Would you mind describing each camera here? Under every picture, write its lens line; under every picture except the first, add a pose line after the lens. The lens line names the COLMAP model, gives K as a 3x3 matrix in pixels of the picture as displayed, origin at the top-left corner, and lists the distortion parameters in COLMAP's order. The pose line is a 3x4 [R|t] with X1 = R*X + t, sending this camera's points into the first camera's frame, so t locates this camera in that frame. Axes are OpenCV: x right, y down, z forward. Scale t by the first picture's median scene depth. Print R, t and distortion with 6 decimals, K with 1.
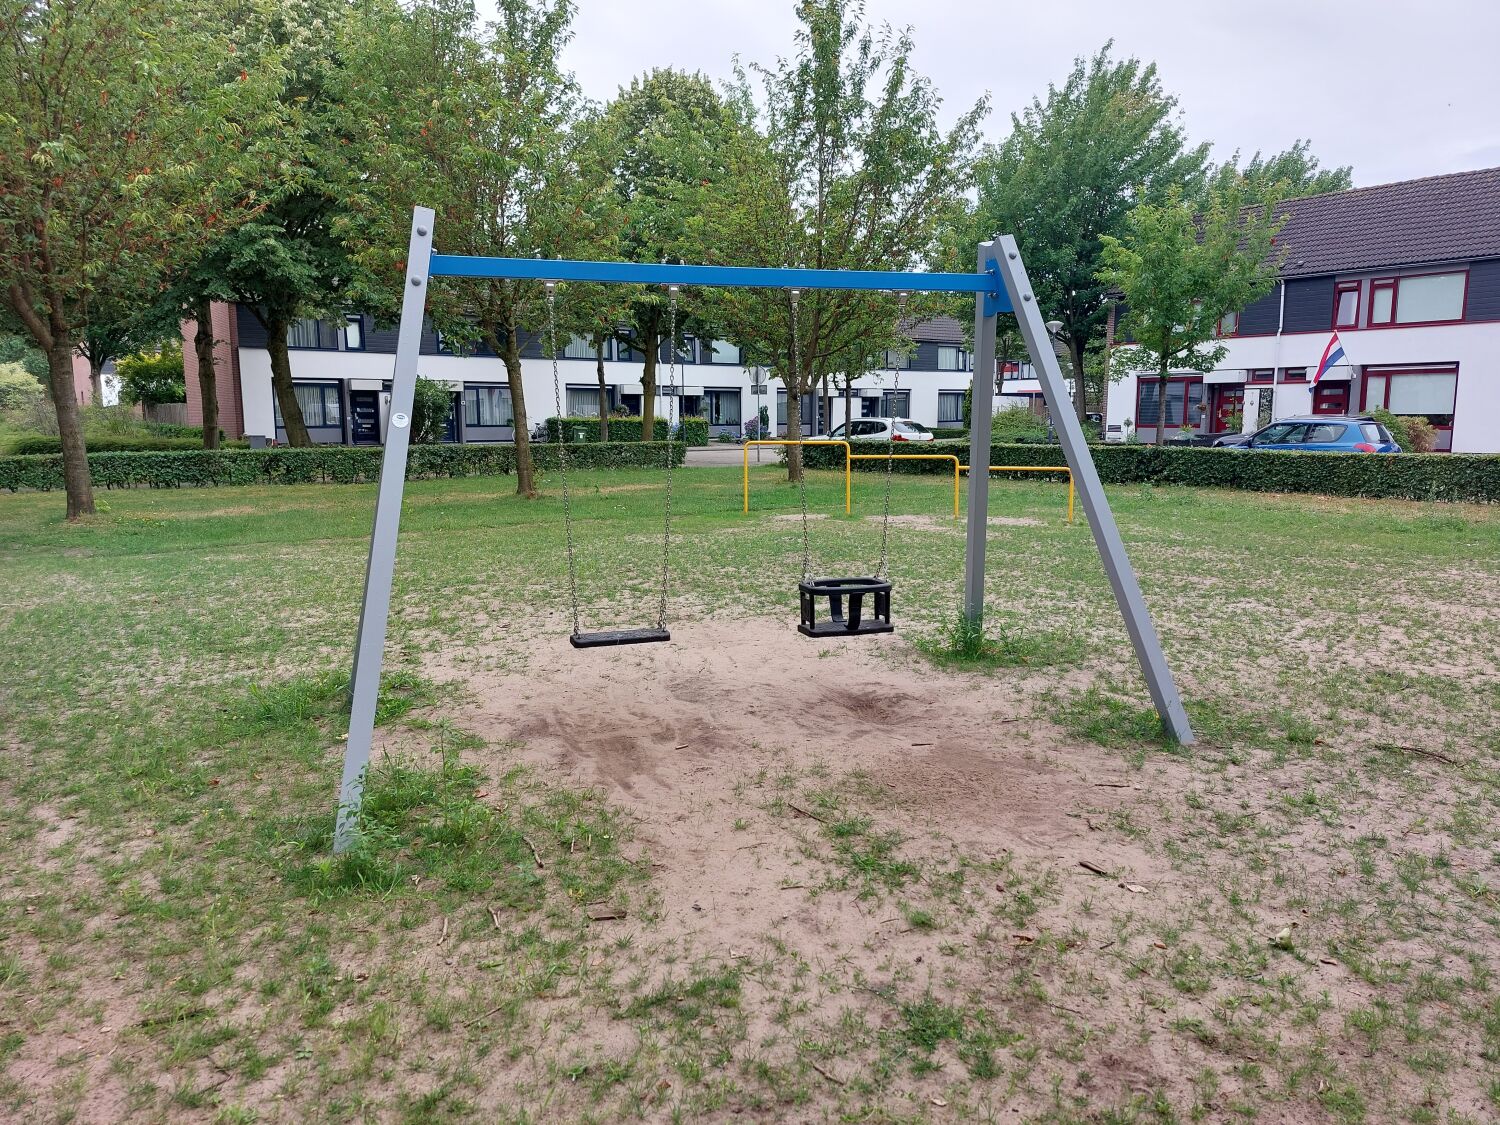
lens RADIAL K [[1087.8, 0, 750.0], [0, 1087.8, 562.5], [0, 0, 1]] dist [0.101430, -0.110209]
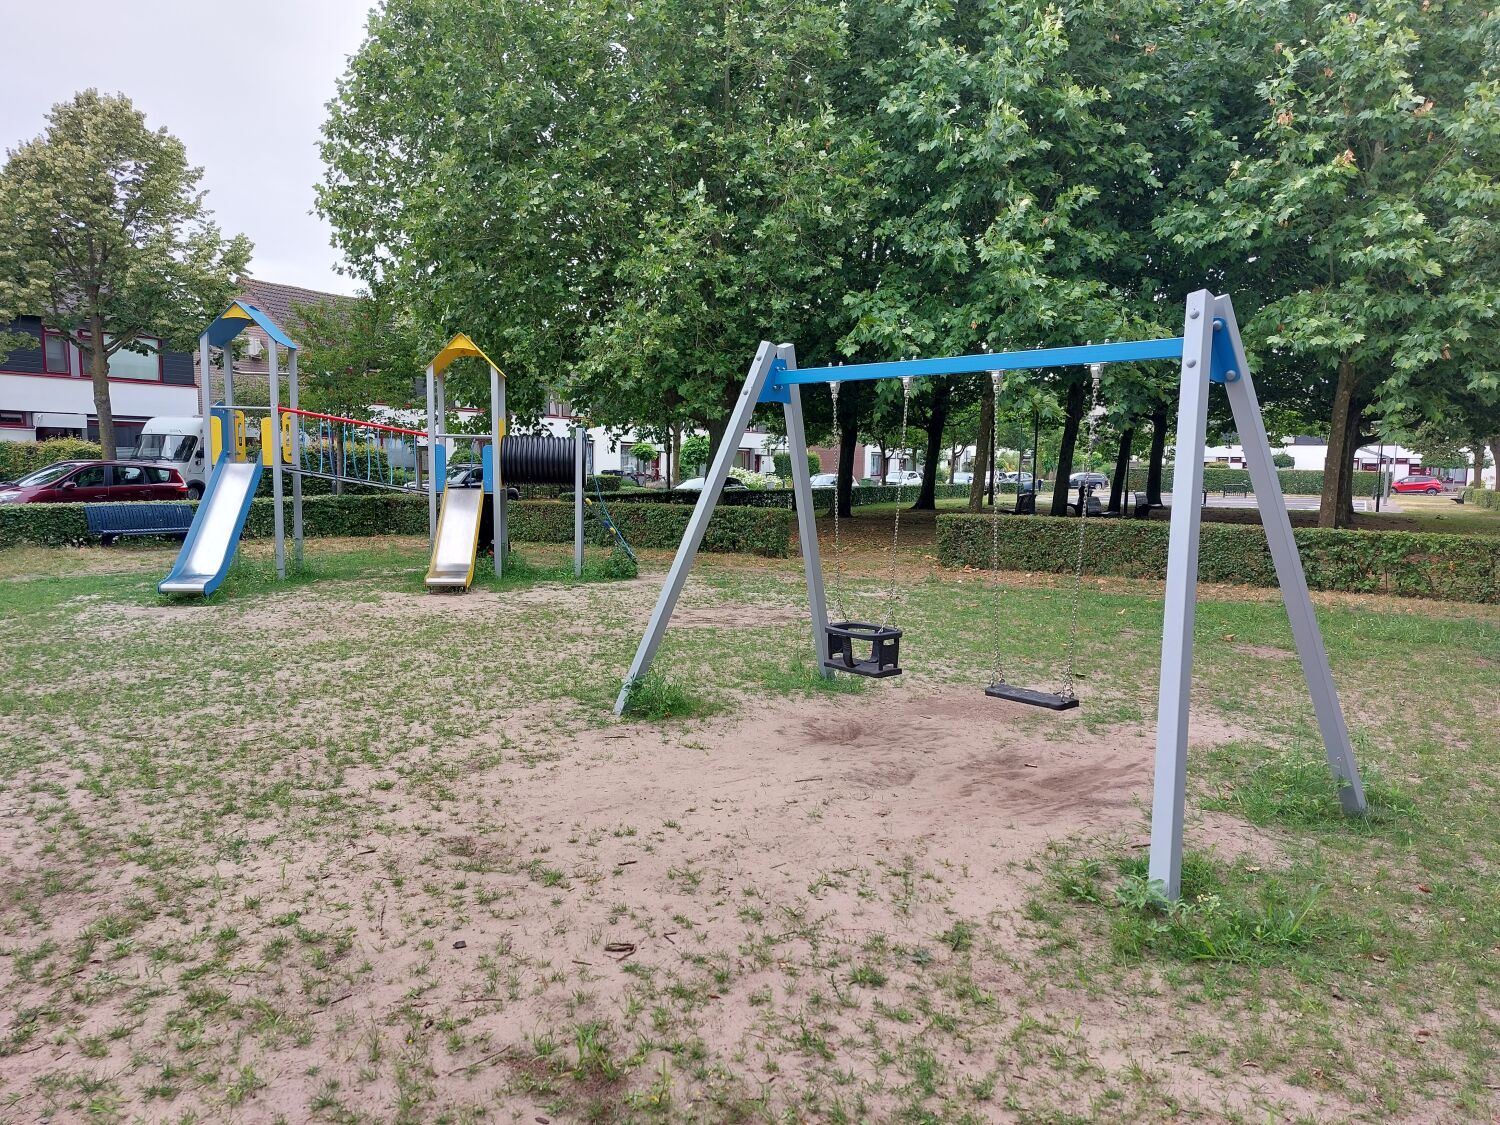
lens RADIAL K [[1080.9, 0, 750.0], [0, 1080.9, 562.5], [0, 0, 1]] dist [0.023314, -0.004662]
pose [[-0.394866, -0.089484, 0.914371, -0.146979], [0.108776, 0.983692, 0.143242, -0.036766], [-0.912277, 0.156024, -0.378692, 0.248714]]
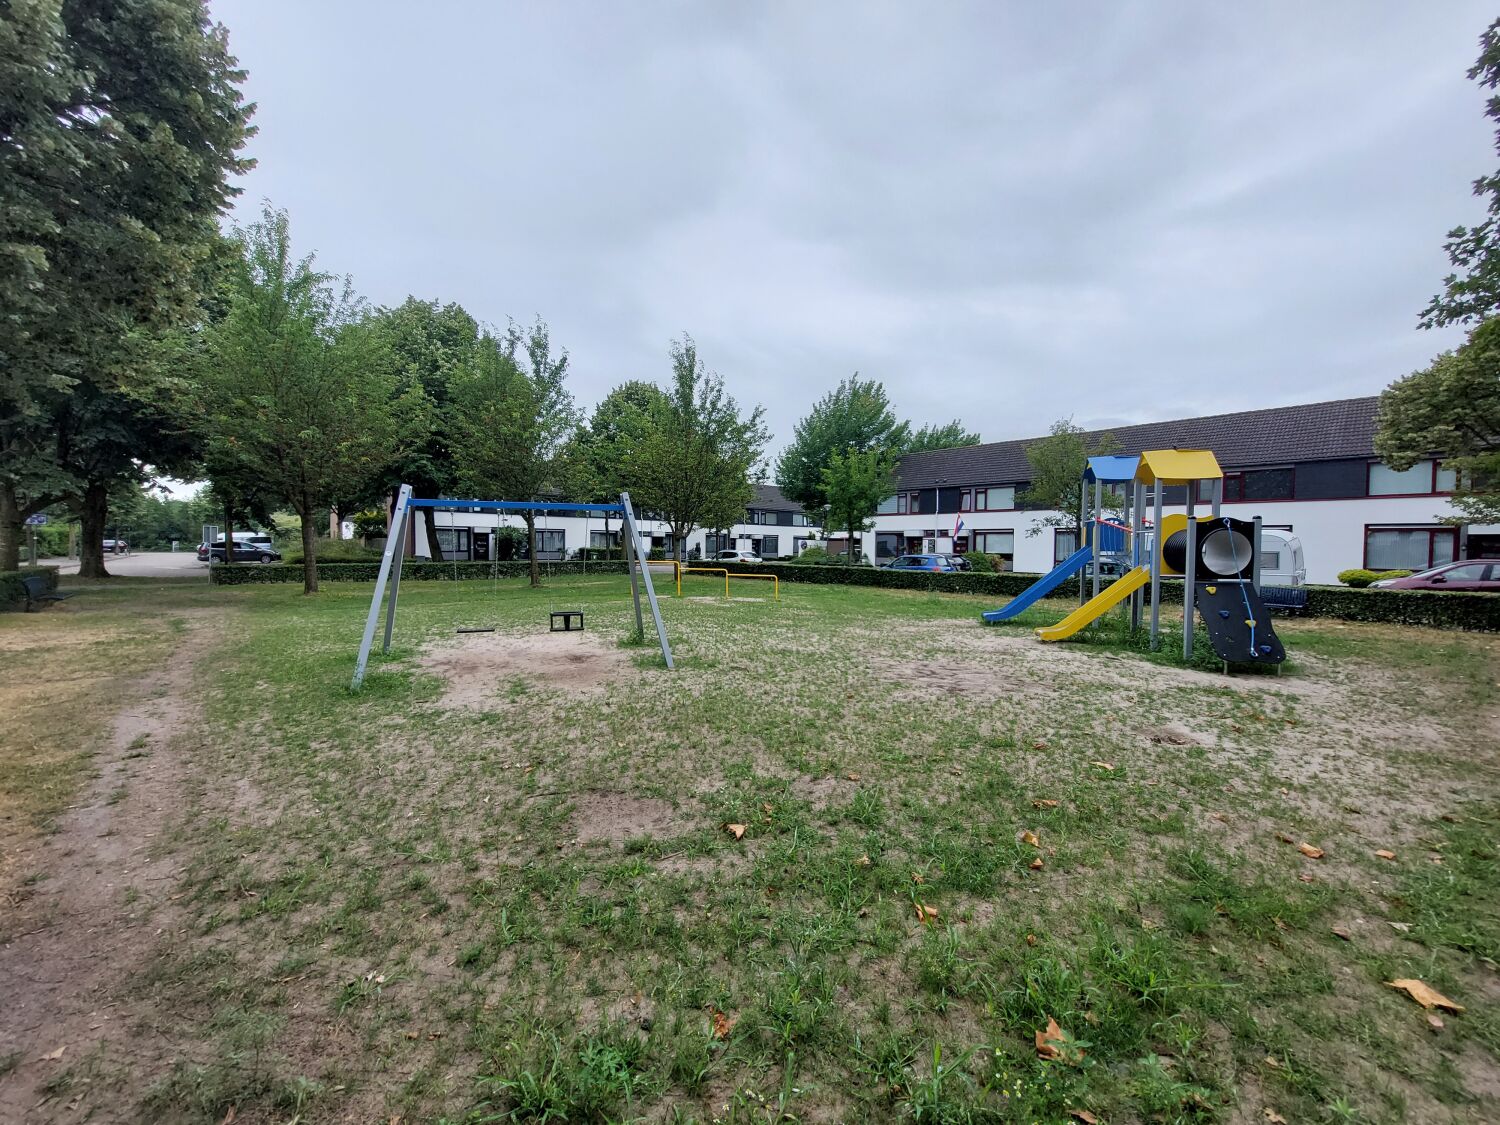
lens RADIAL K [[610.8, 0, 750.0], [0, 610.8, 562.5], [0, 0, 1]] dist [-0.000080, -0.000050]
pose [[0.998246, 0.012959, 0.057771, 0.072487], [-0.006590, 0.994008, -0.109105, 0.009290], [-0.058839, 0.108532, 0.992350, -0.091059]]
